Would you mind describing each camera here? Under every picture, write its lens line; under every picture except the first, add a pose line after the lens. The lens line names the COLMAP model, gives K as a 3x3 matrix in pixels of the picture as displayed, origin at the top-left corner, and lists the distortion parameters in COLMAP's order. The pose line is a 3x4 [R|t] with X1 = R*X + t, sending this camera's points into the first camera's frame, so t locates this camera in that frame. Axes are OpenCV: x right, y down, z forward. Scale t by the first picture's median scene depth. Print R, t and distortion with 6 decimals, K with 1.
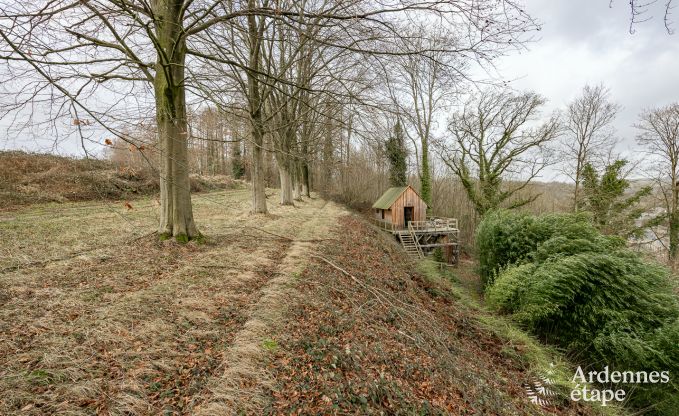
lens RADIAL K [[272.9, 0, 339.6], [0, 272.9, 208.3], [0, 0, 1]] dist [-0.003285, 0.000023]
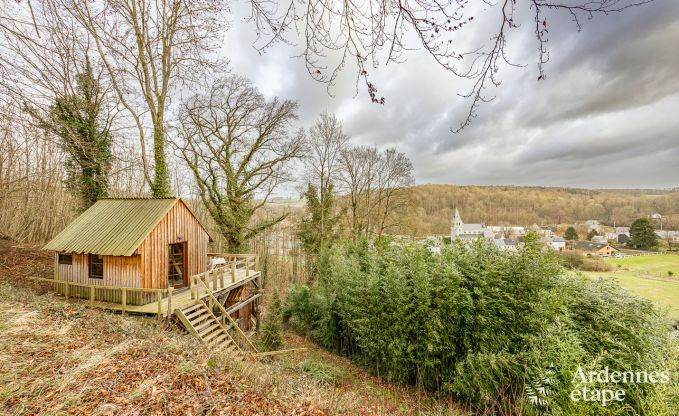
lens RADIAL K [[272.9, 0, 339.2], [0, 272.9, 210.5], [0, 0, 1]] dist [-0.003285, 0.000023]
pose [[0.447795, -0.000600, 0.894136, -0.040282], [0.050086, 0.998446, -0.024413, -0.035633], [-0.892732, 0.055716, 0.447129, 0.538943]]
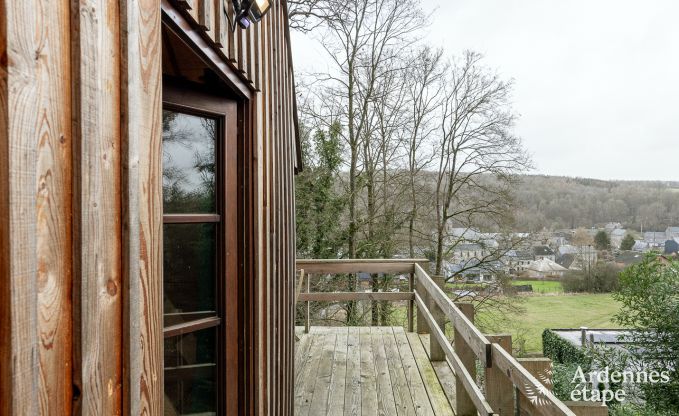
lens RADIAL K [[445.7, 0, 345.5], [0, 445.7, 209.2], [0, 0, 1]] dist [0.016517, -0.002280]
pose [[0.221049, 0.004351, 0.975253, 0.184590], [0.053069, 0.998455, -0.016482, 0.013295], [-0.973818, 0.055399, 0.220476, 0.970615]]
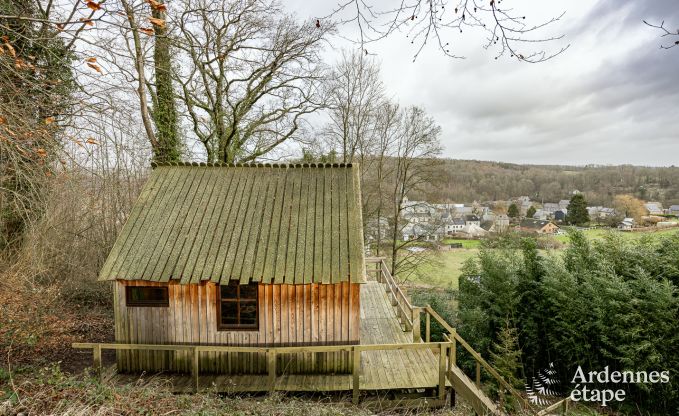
lens RADIAL K [[343.9, 0, 349.2], [0, 343.9, 207.2], [0, 0, 1]] dist [0.005045, 0.000340]
pose [[0.158759, -0.062738, 0.985322, -0.072028], [0.047317, 0.997316, 0.055878, -0.064462], [-0.986183, 0.037751, 0.161301, 0.951420]]
